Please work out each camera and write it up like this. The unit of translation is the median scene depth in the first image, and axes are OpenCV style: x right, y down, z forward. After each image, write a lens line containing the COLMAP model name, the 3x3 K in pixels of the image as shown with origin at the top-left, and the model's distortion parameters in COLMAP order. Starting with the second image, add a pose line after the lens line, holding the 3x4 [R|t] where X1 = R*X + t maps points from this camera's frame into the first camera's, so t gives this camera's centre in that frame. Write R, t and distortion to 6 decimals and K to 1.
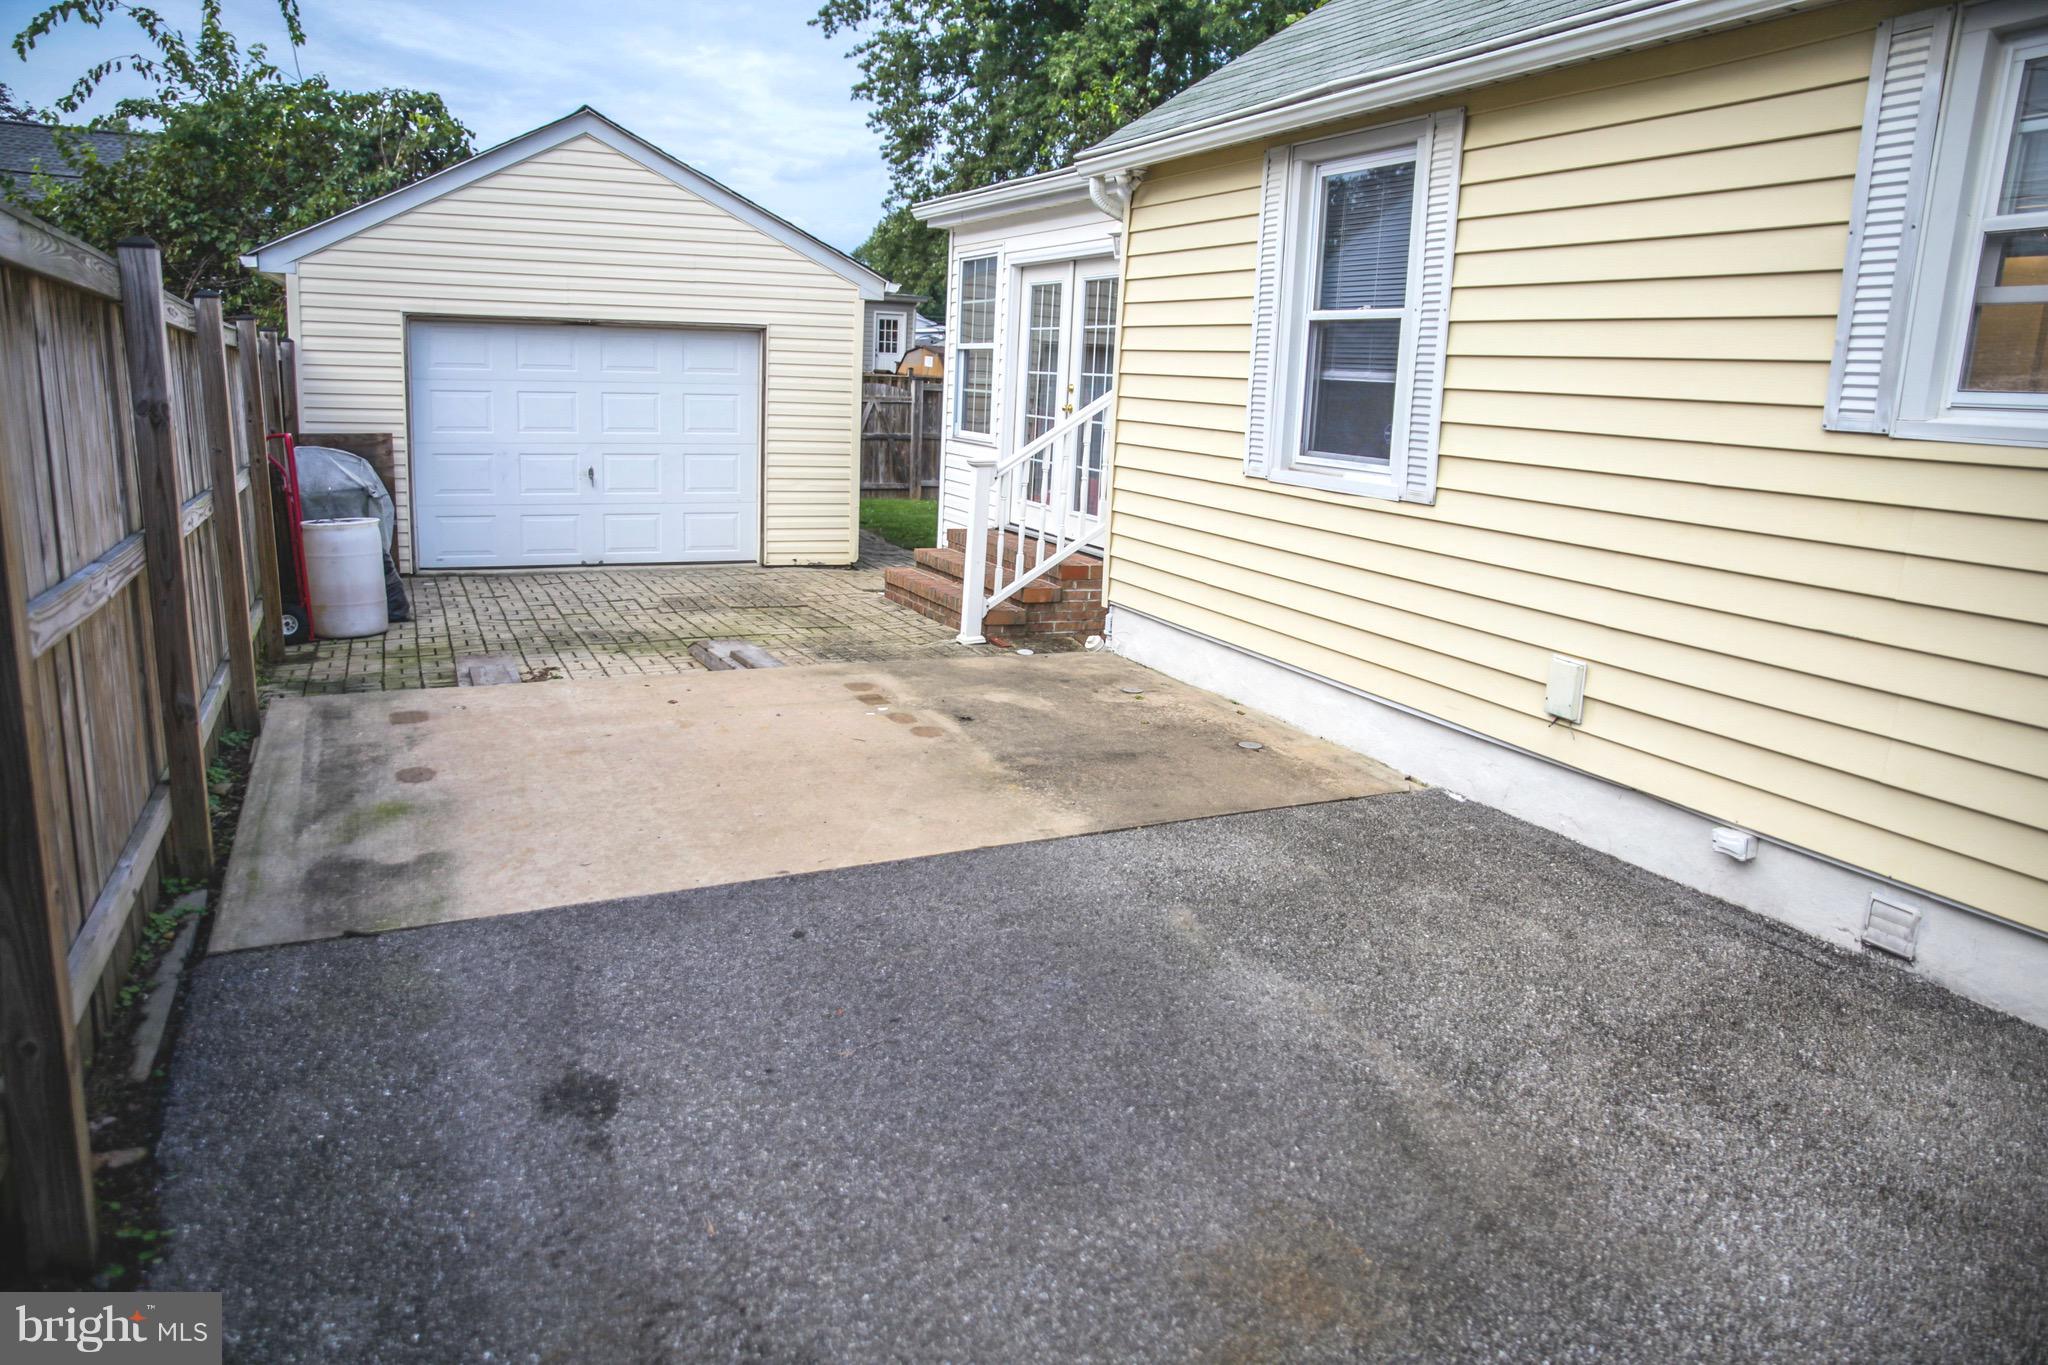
lens RADIAL K [[1372.4, 0, 1024.0], [0, 1372.4, 682.5], [0, 0, 1]] dist [-0.117751, 0.092616]
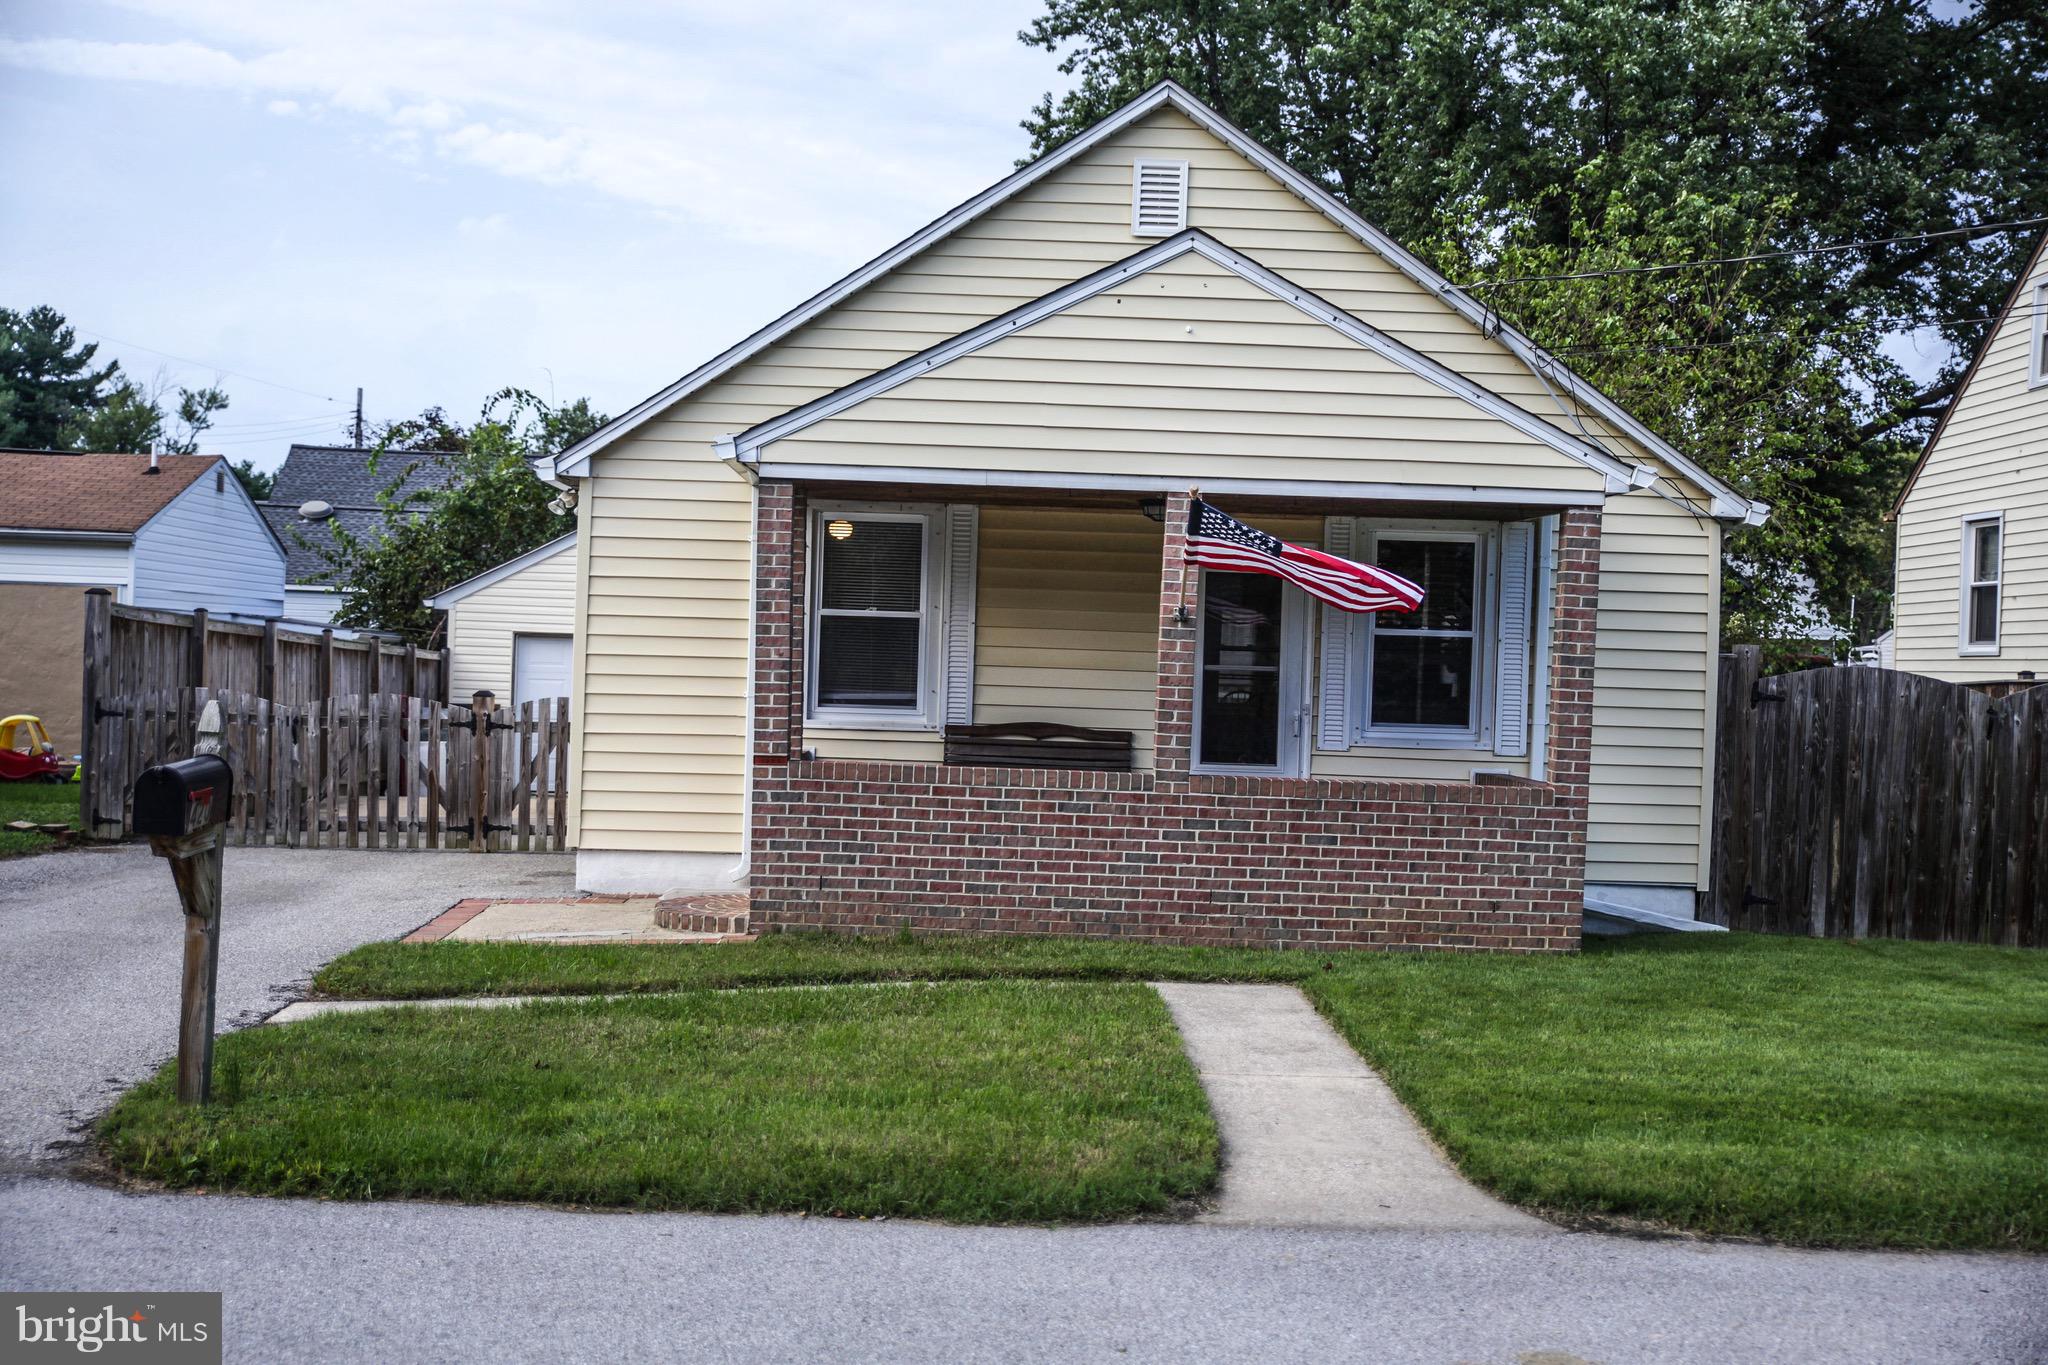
lens RADIAL K [[2243.7, 0, 1024.0], [0, 2243.7, 682.5], [0, 0, 1]] dist [0.026647, 0.012481]
pose [[0.918305, -0.008316, -0.395785, 1.004279], [-0.082860, 0.973596, -0.212710, 0.265632], [0.387104, 0.228127, 0.893369, -1.006138]]
